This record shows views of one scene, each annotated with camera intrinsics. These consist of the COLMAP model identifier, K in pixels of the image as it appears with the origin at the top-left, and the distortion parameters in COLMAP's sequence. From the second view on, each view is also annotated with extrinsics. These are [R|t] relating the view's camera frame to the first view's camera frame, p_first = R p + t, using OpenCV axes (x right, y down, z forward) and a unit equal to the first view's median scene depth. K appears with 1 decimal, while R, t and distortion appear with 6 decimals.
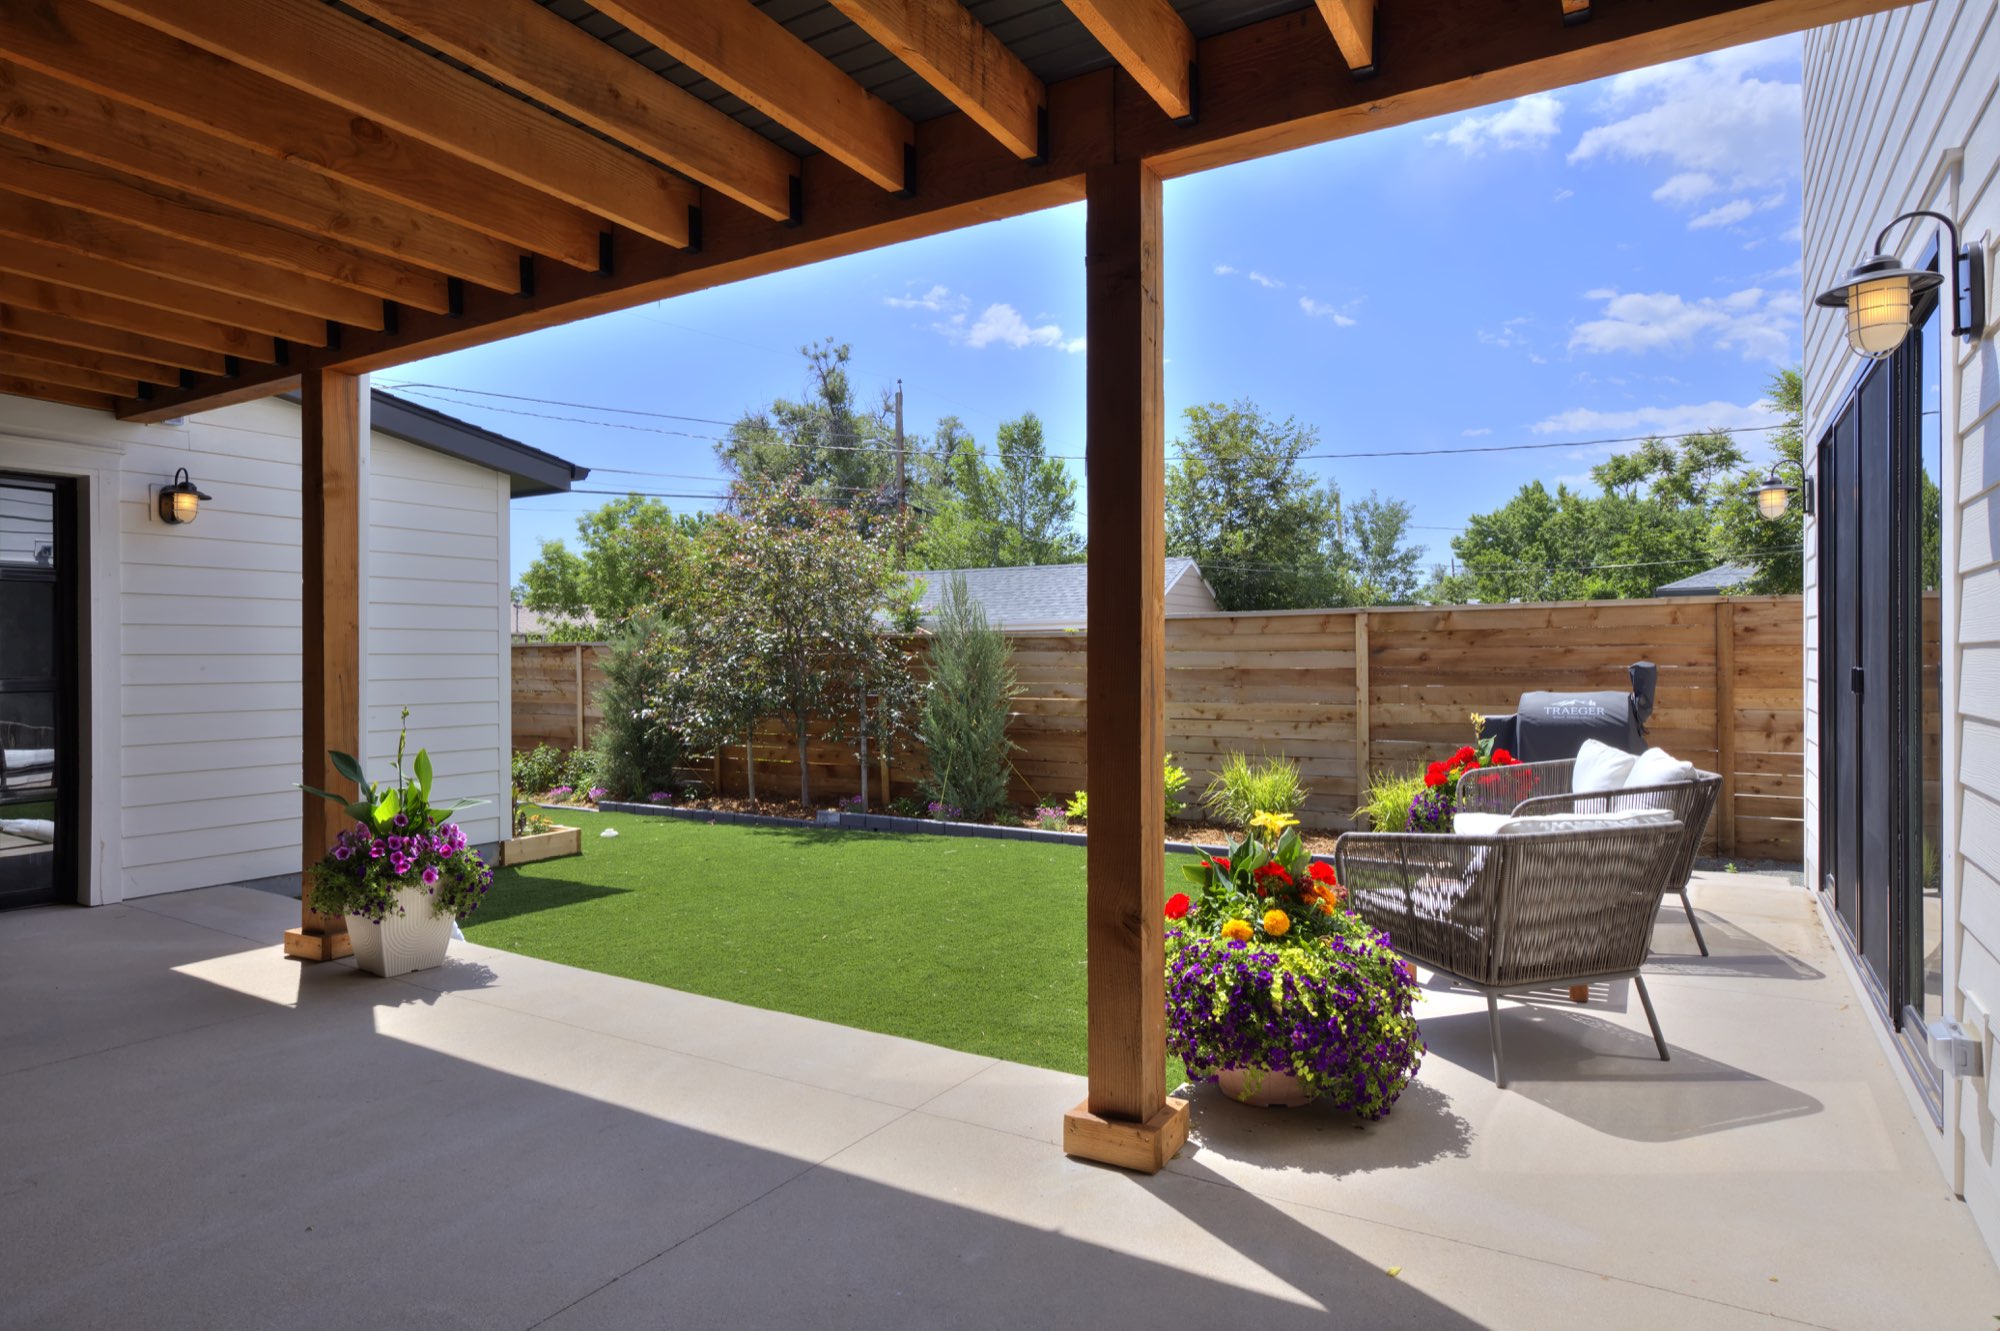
lens RADIAL K [[1125.4, 0, 996.3], [0, 1125.4, 663.1], [0, 0, 1]] dist [-0.003128, -0.000065]
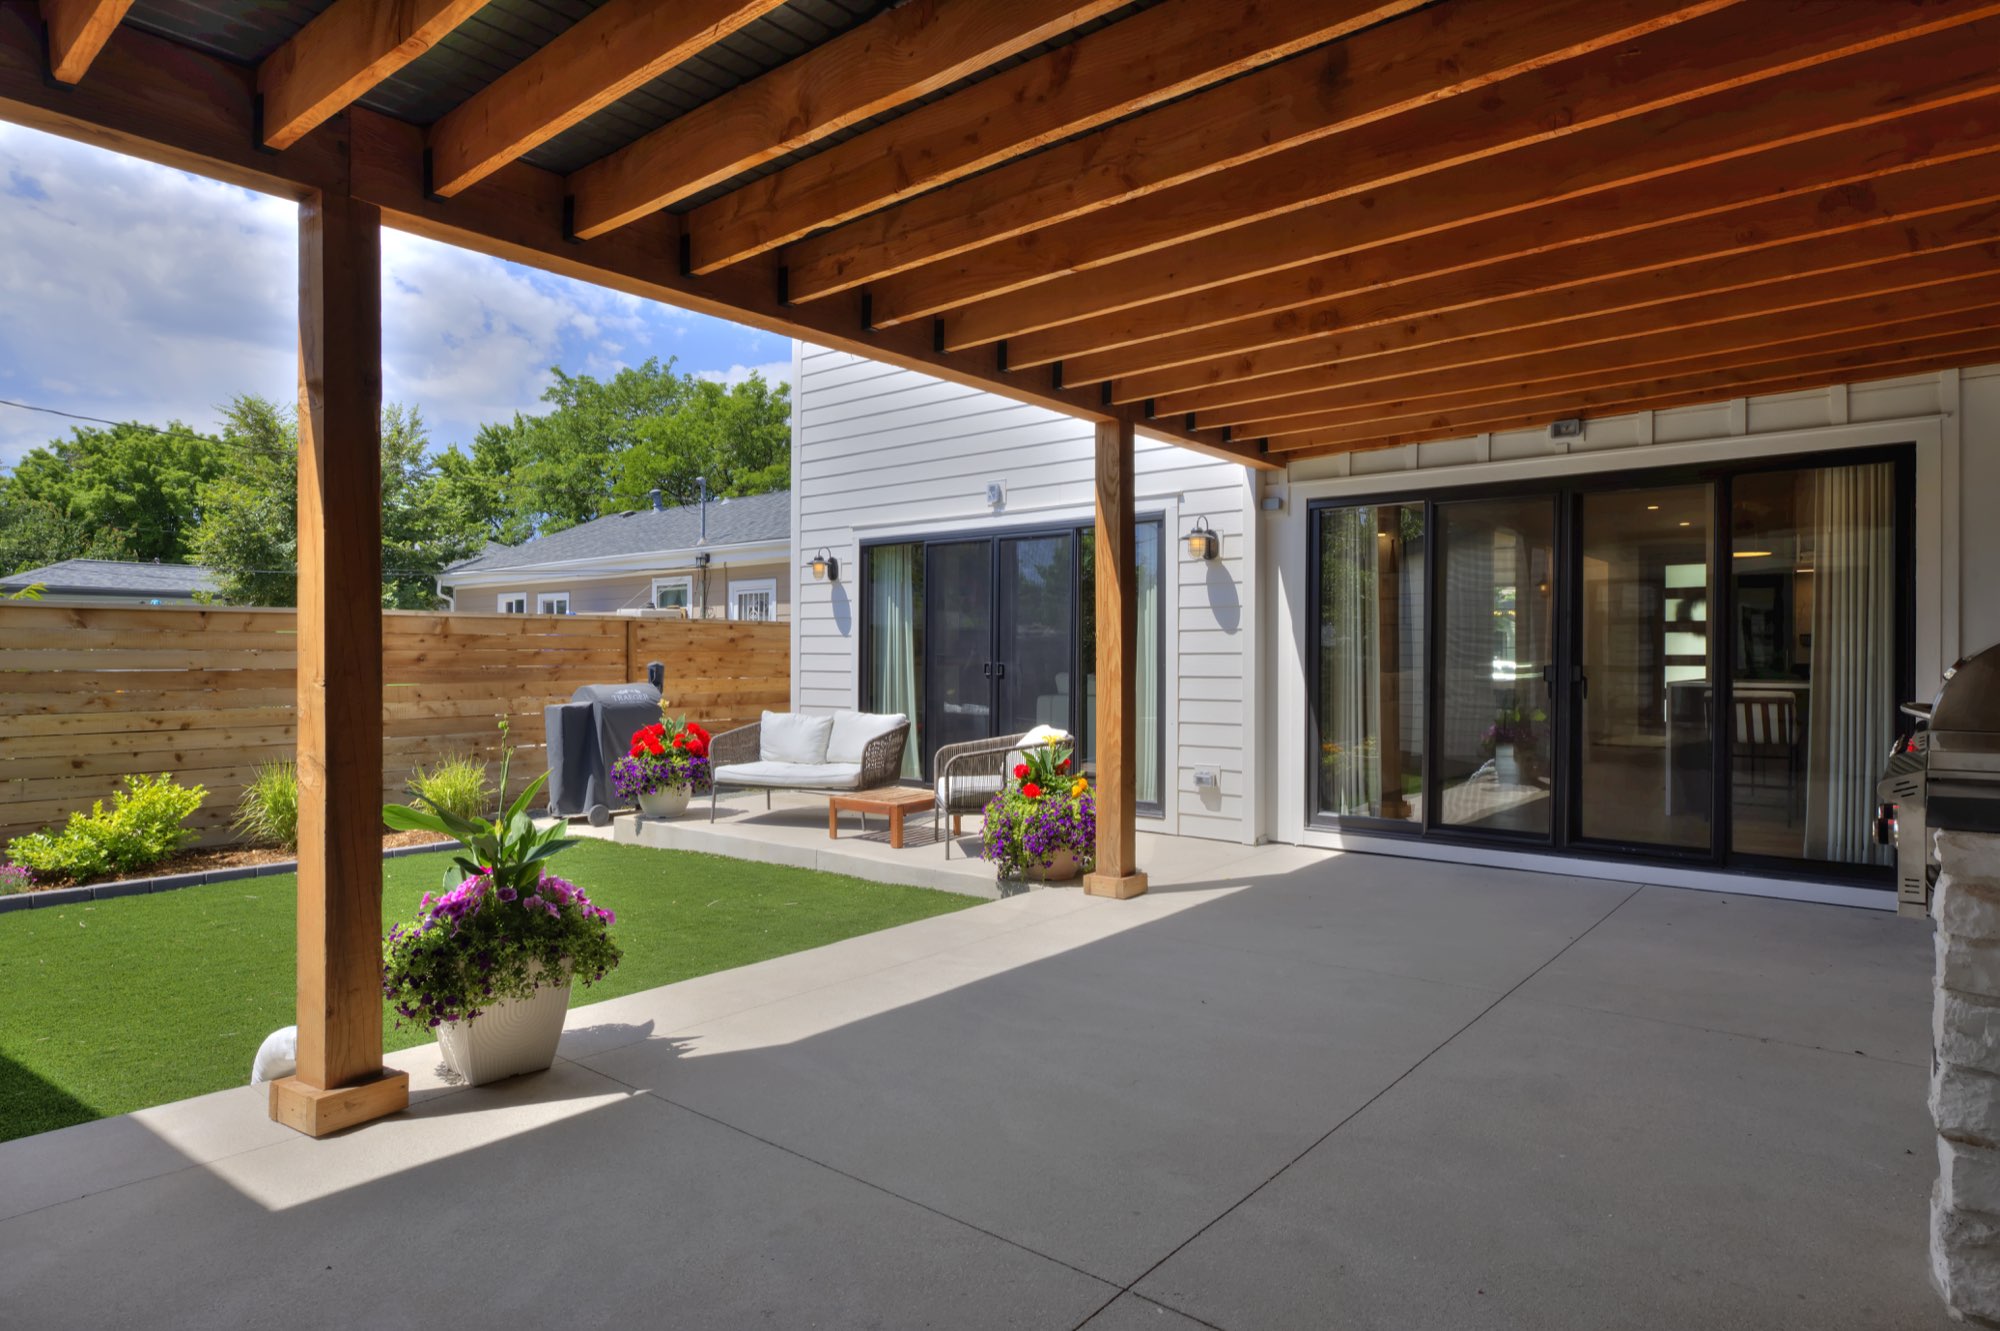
lens RADIAL K [[1125.4, 0, 994.4], [0, 1125.4, 669.8], [0, 0, 1]] dist [-0.003128, -0.000065]
pose [[0.148382, -0.004911, 0.988918, -0.614042], [0.005554, 0.999976, 0.004133, 0.004707], [-0.988915, 0.004879, 0.148406, 0.288997]]
